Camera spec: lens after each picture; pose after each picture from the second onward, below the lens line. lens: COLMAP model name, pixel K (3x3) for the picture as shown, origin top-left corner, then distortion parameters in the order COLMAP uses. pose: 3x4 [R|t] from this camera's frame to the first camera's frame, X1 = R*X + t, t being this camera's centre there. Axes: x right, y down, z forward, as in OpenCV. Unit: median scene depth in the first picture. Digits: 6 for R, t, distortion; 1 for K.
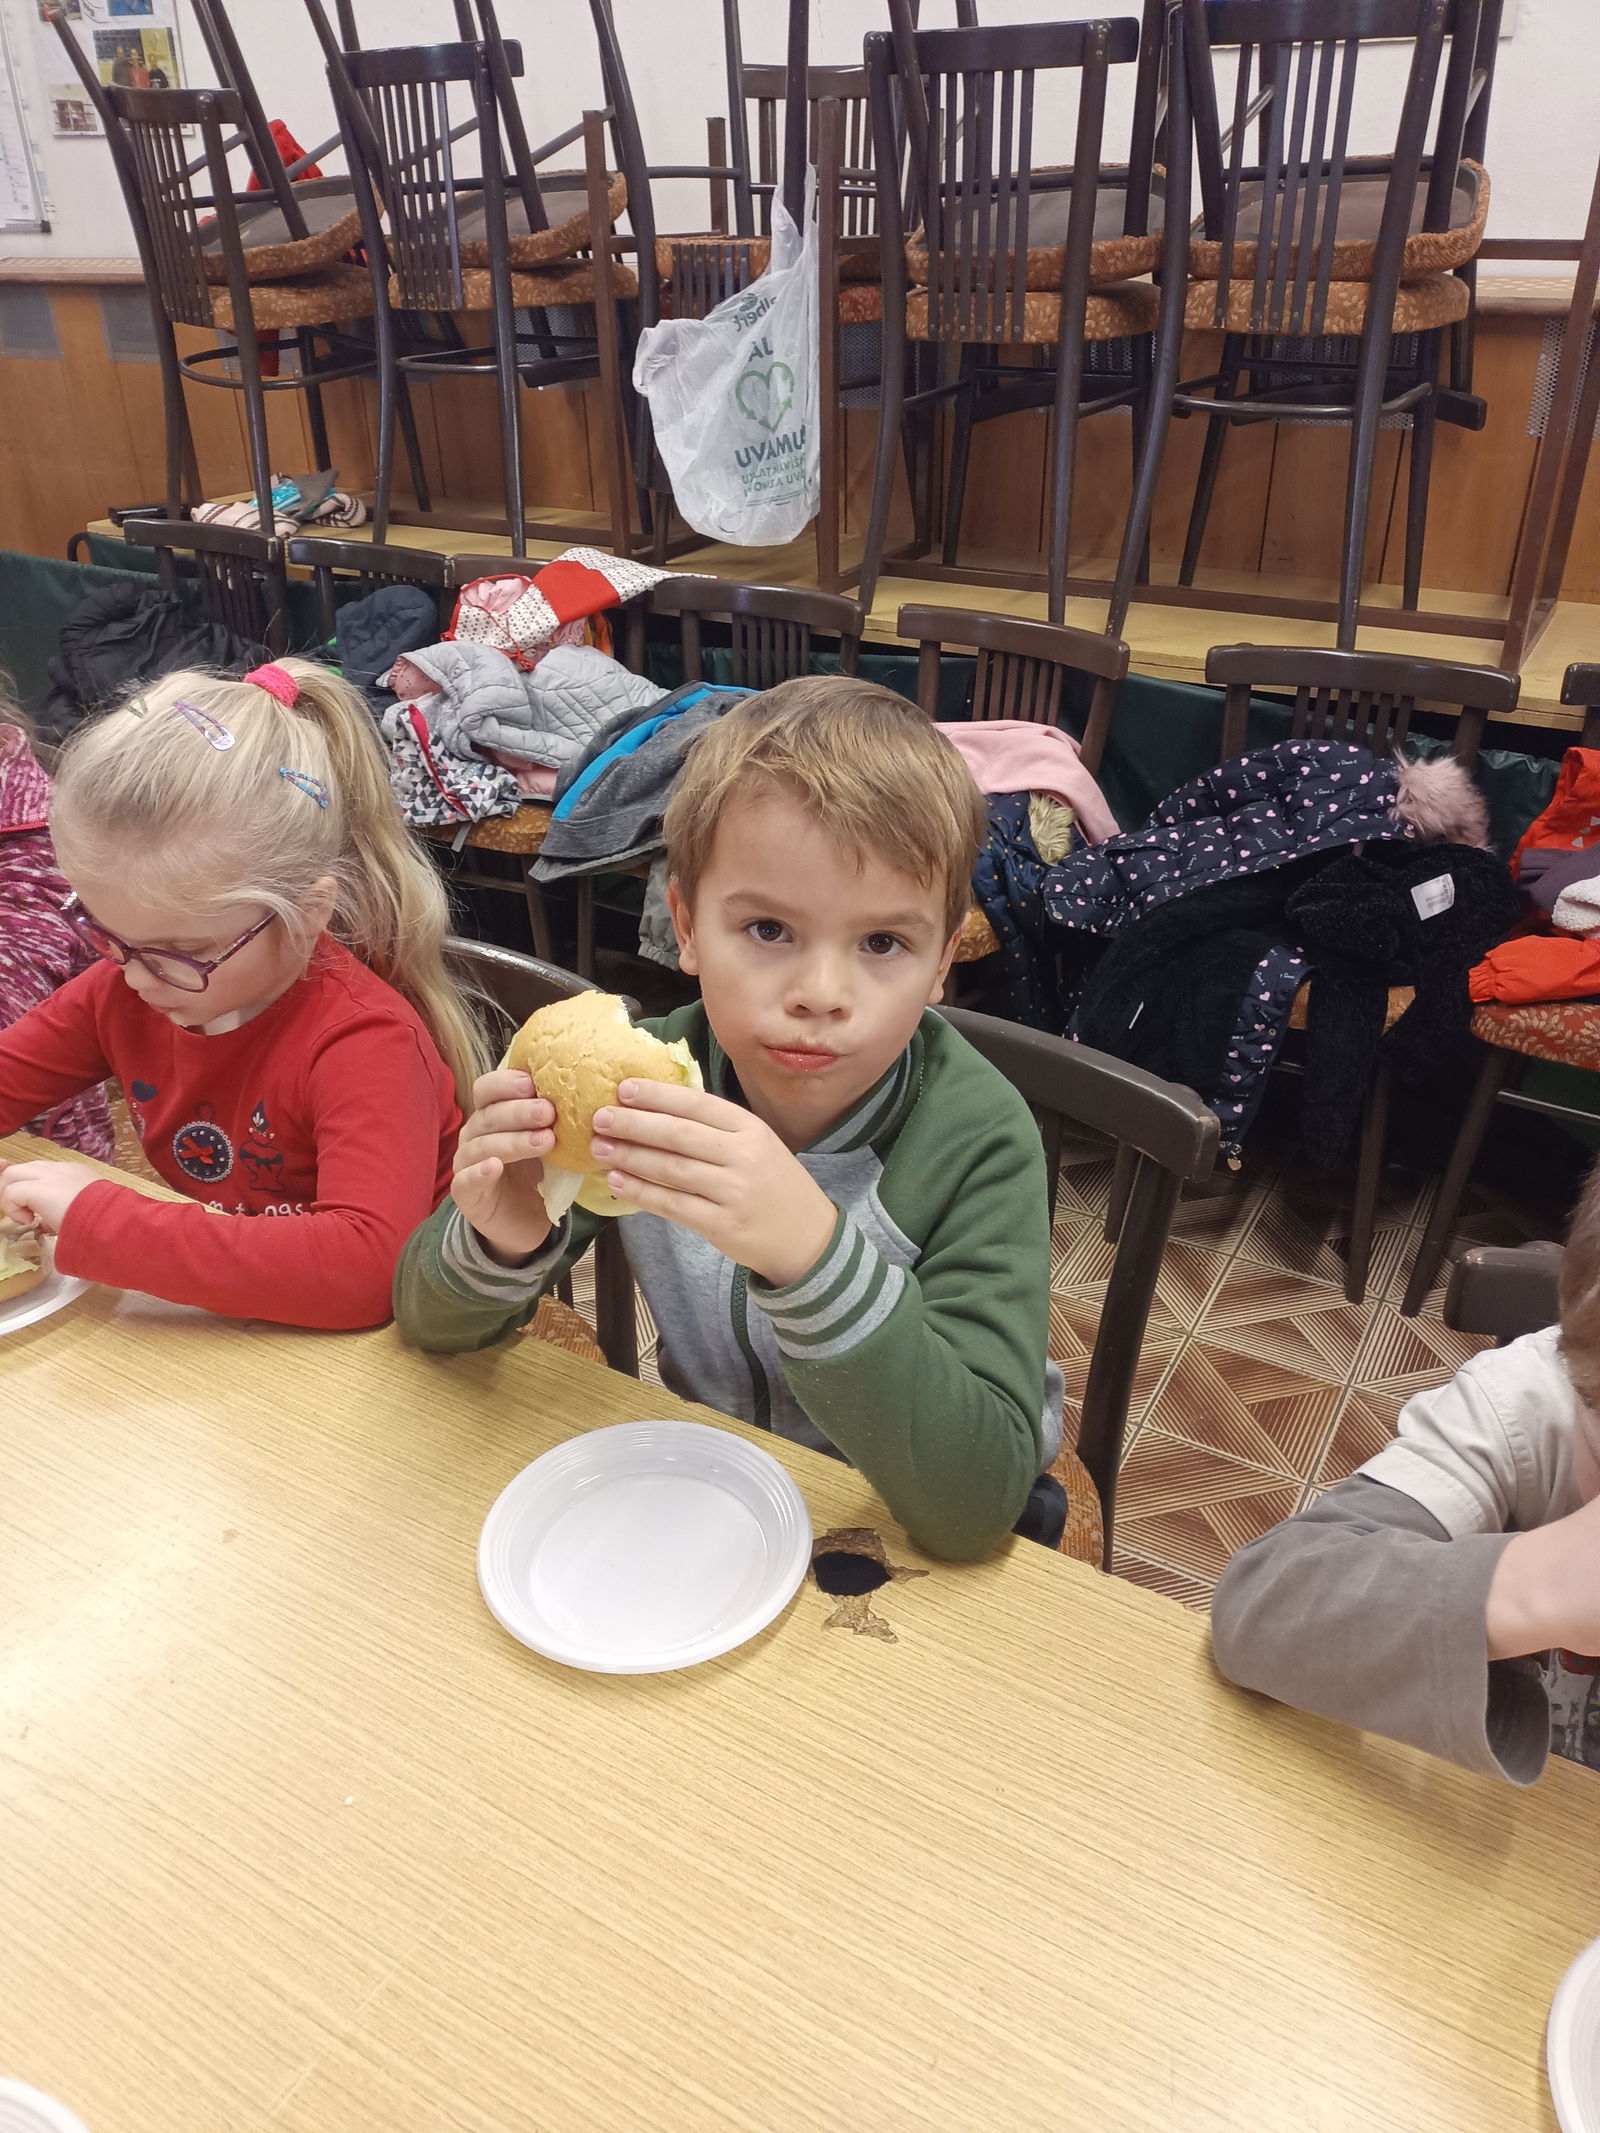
lens RADIAL K [[1564.4, 0, 811.0], [0, 1564.4, 1087.0], [0, 0, 1]] dist [0.030585, -0.043399]
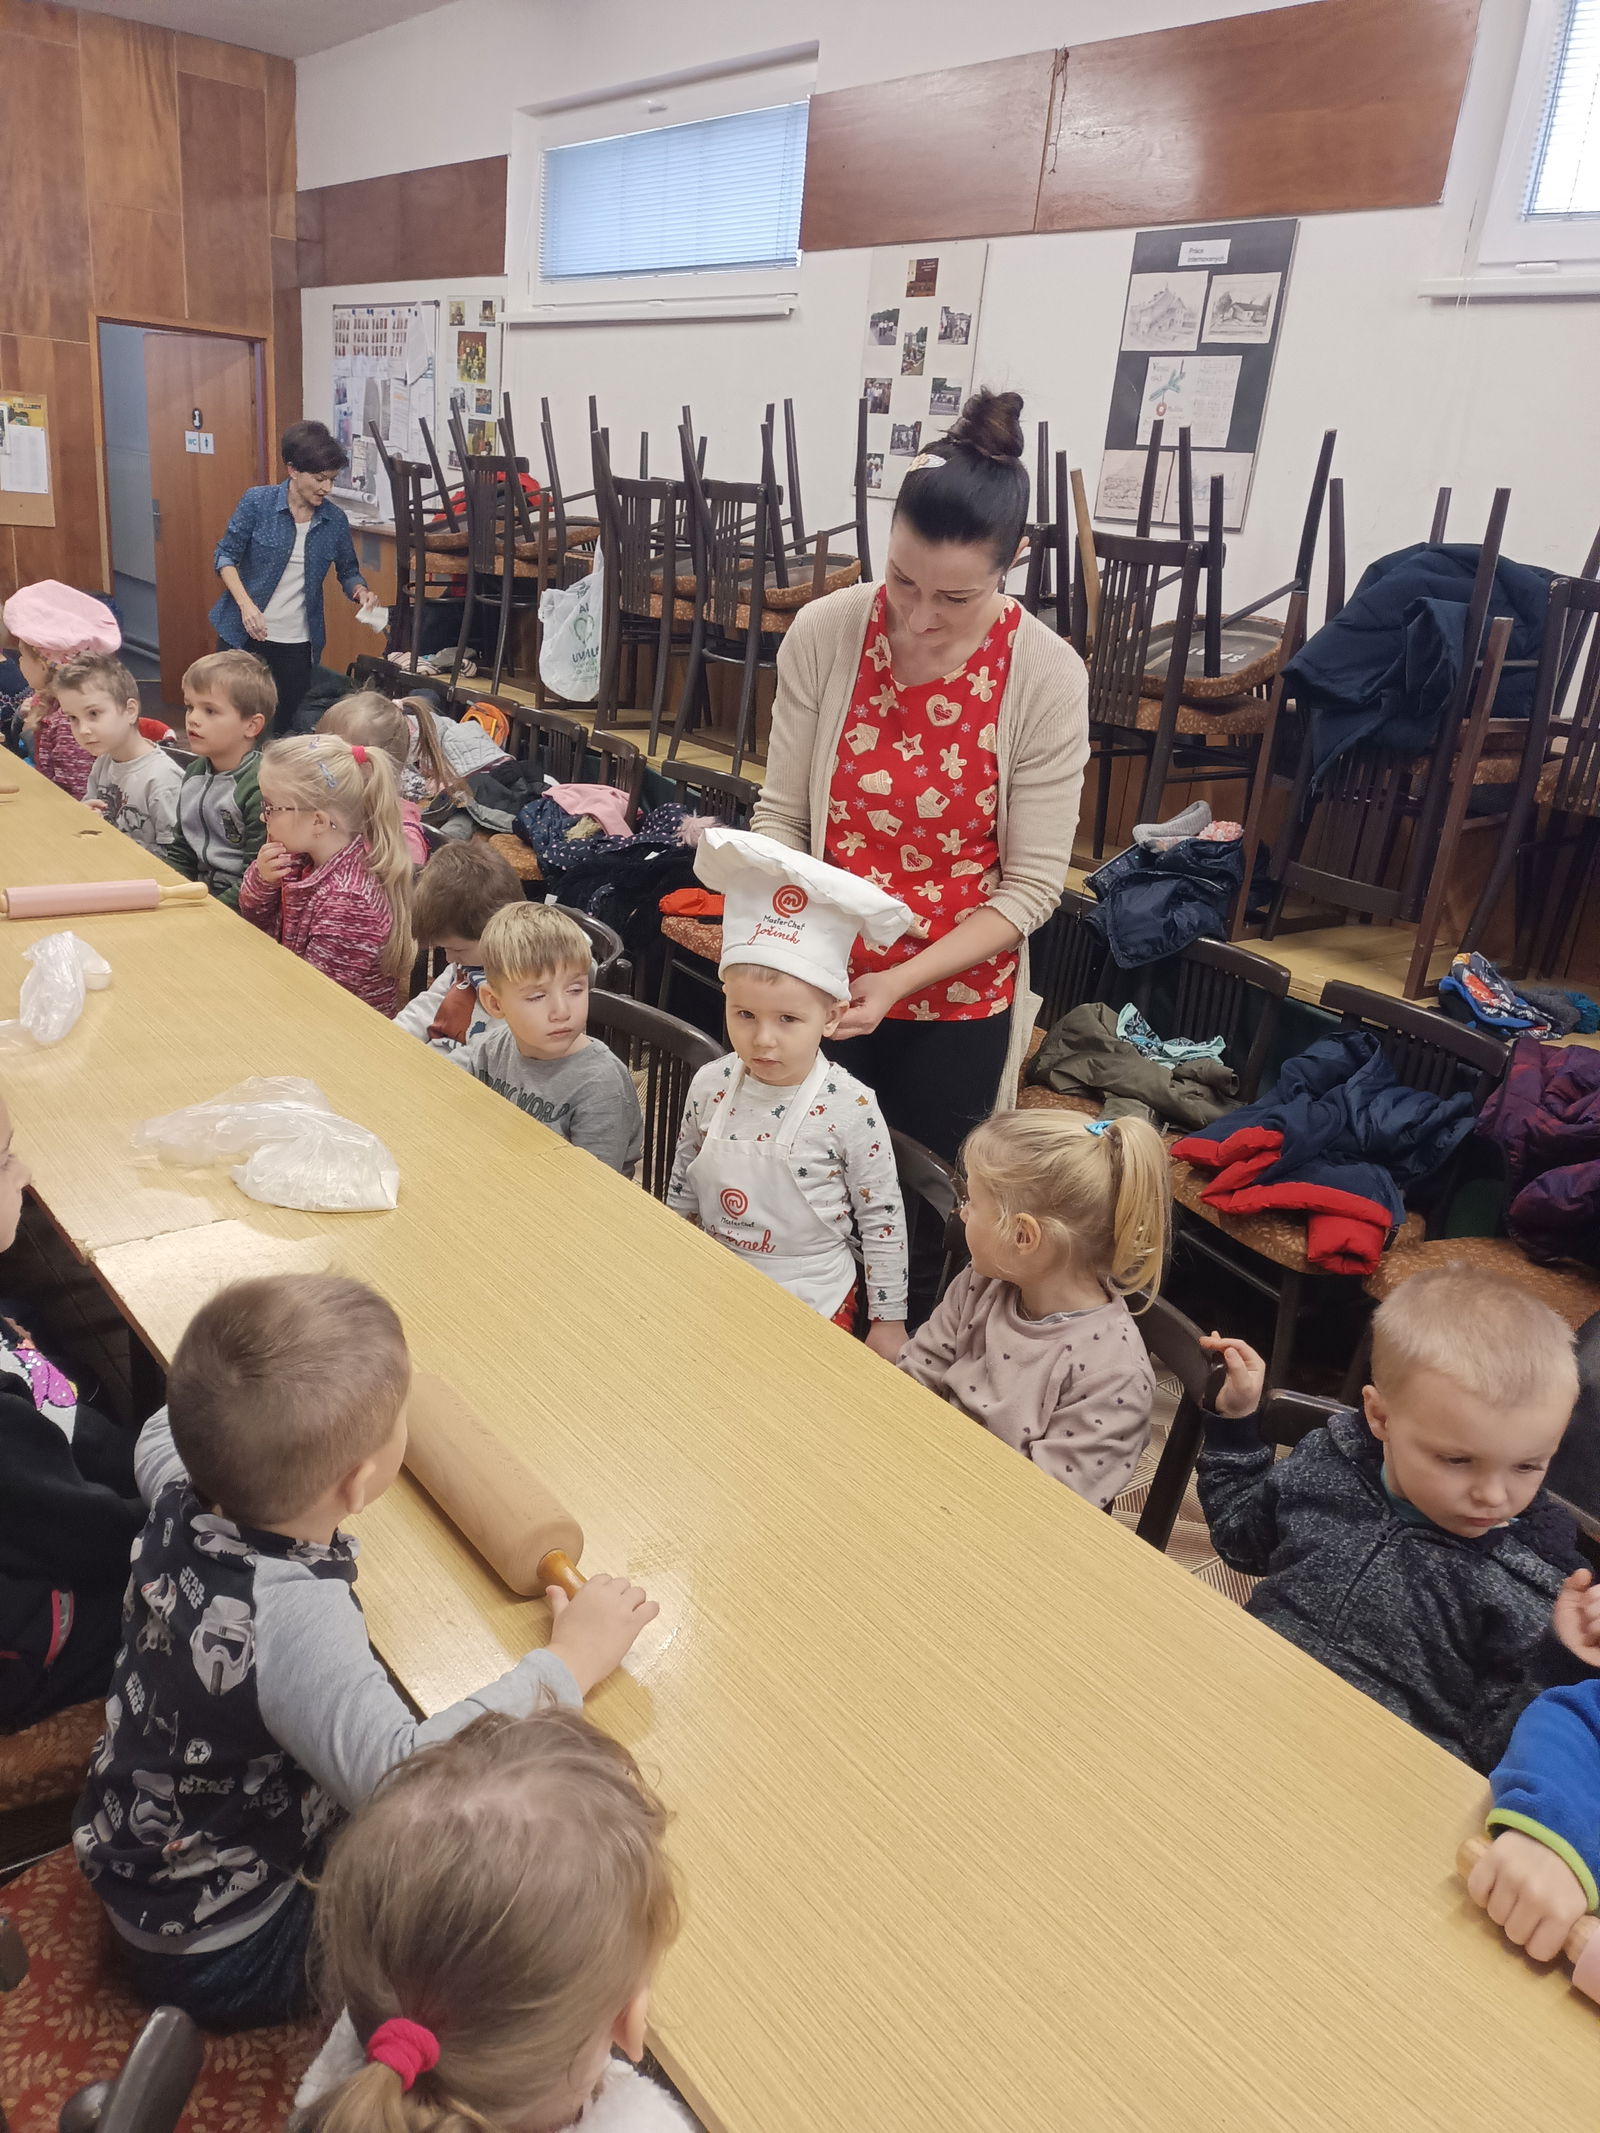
lens RADIAL K [[1564.4, 0, 813.4], [0, 1564.4, 1052.9], [0, 0, 1]] dist [0.030585, -0.043399]
pose [[0.919018, 0.222512, -0.325415, 1.024358], [-0.280536, 0.949084, -0.143311, 0.282746], [0.276958, 0.222996, 0.934648, -0.680142]]
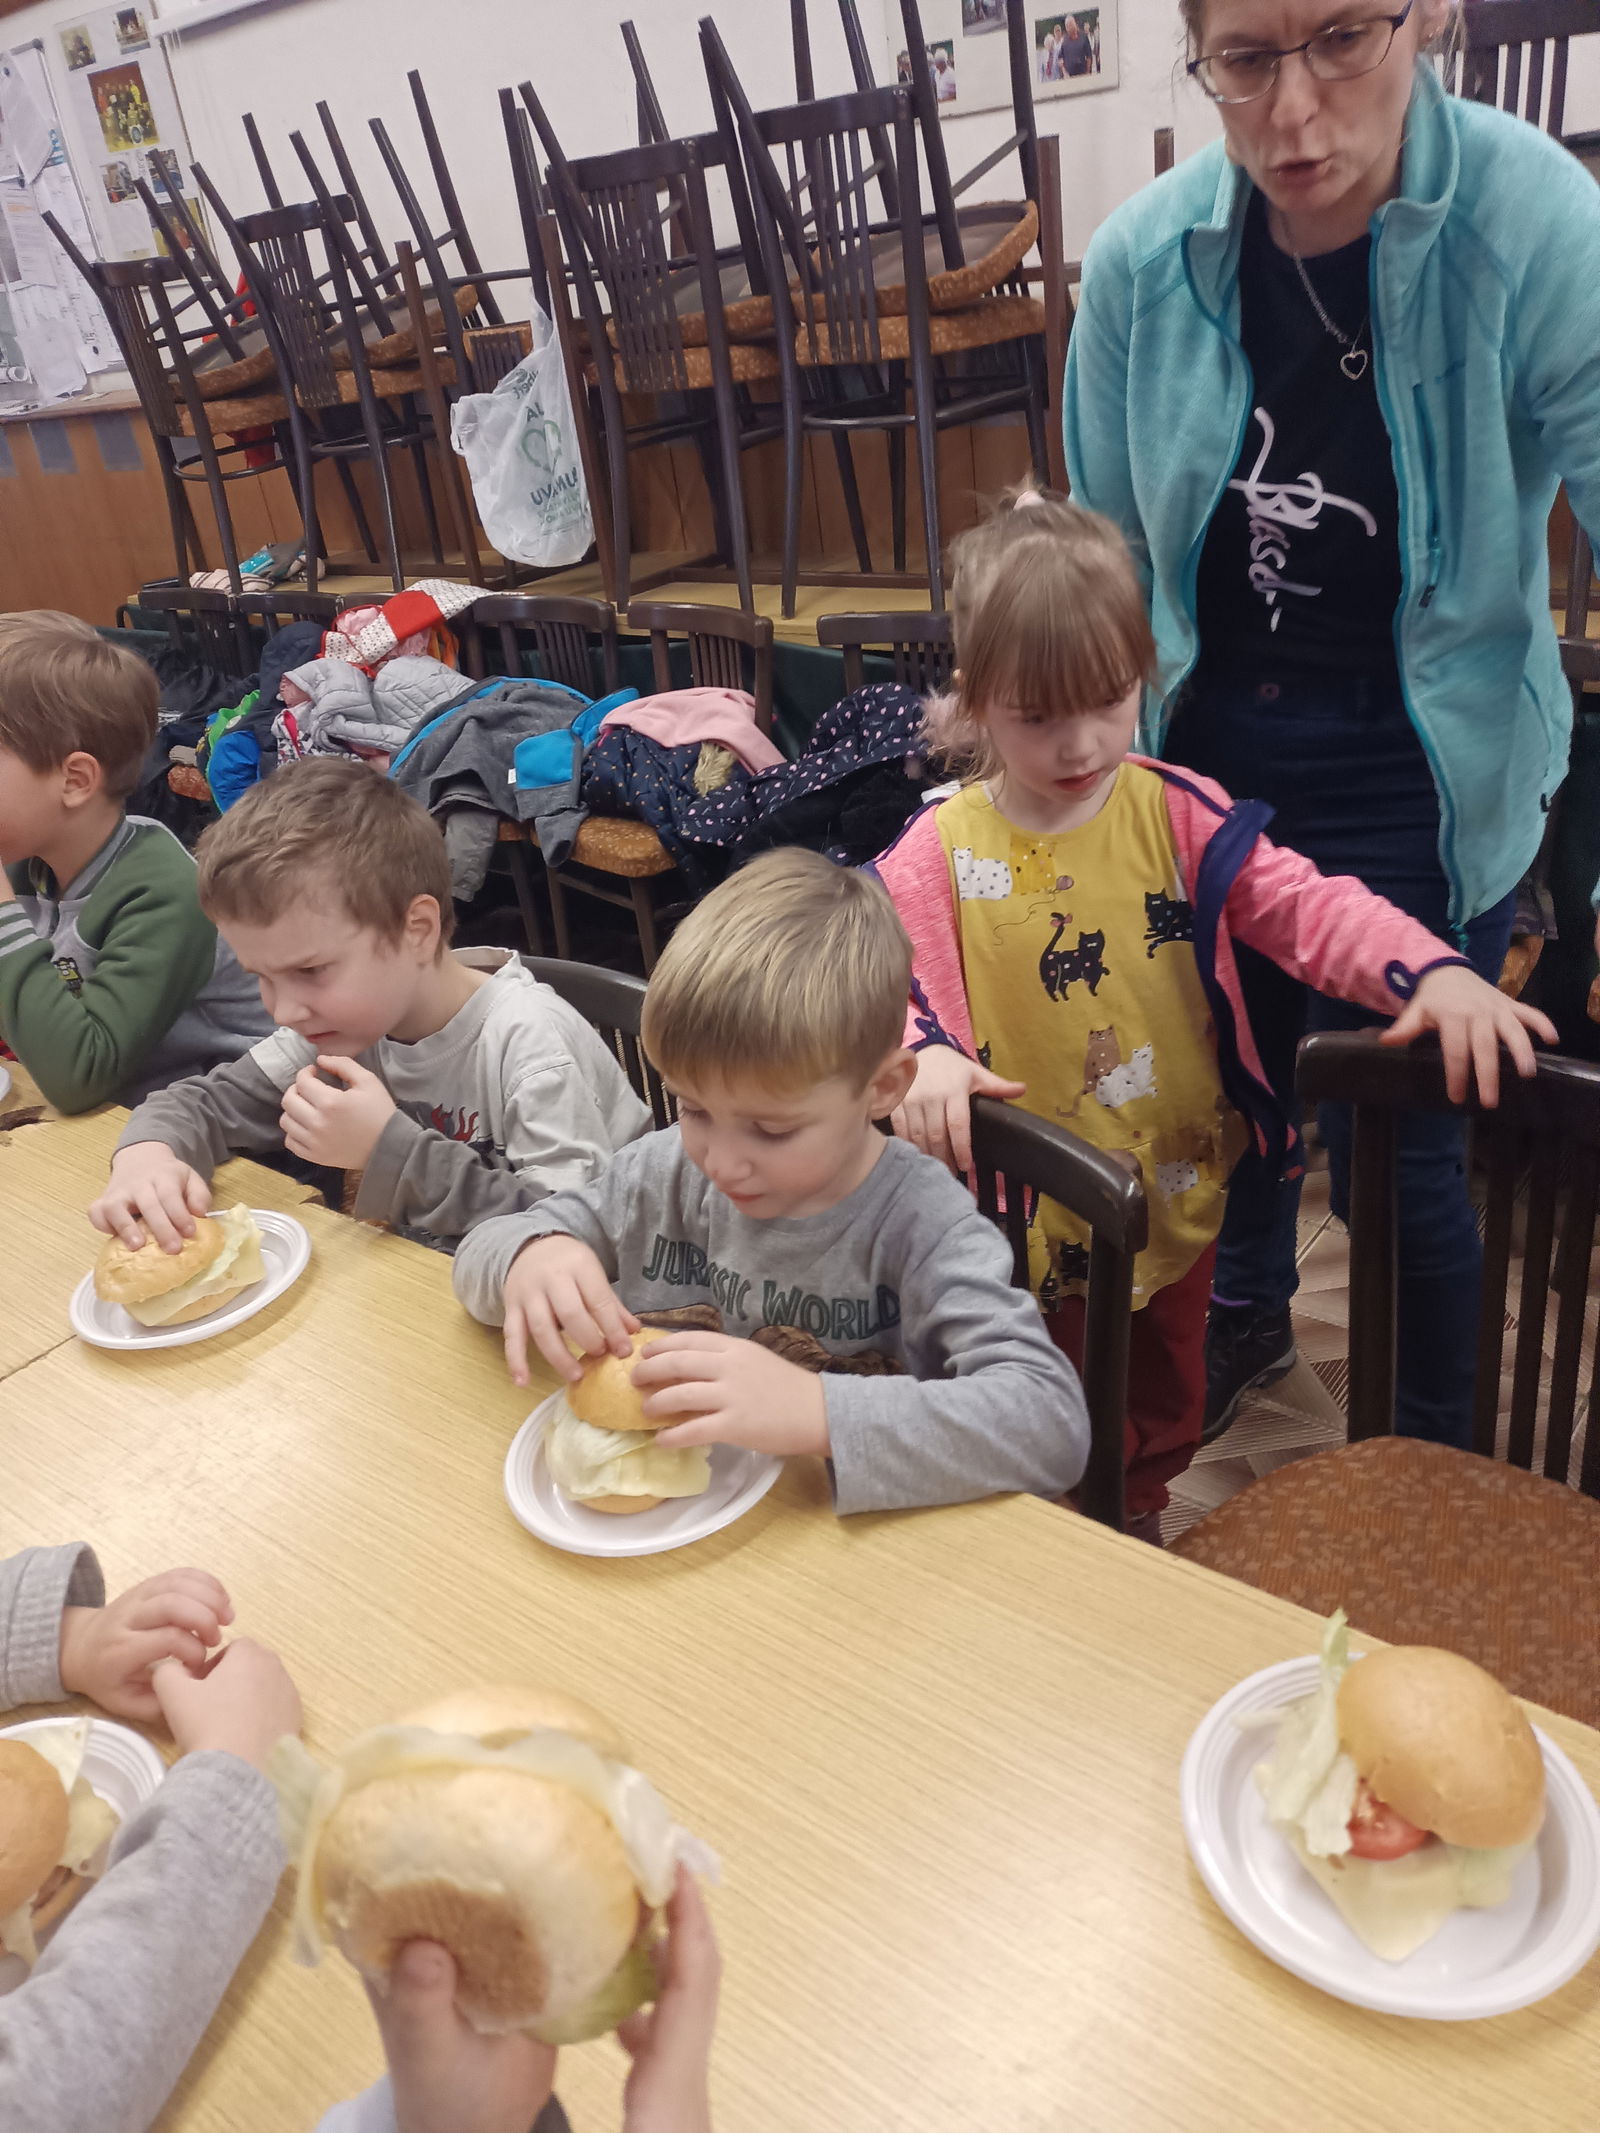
lens RADIAL K [[1564.4, 0, 793.3], [0, 1564.4, 1060.6], [0, 0, 1]] dist [0.030585, -0.043399]
pose [[0.985308, -0.025601, -0.168856, 0.369188], [0.018299, 0.998835, -0.044662, 0.107729], [0.169803, 0.040915, 0.984628, -0.178360]]
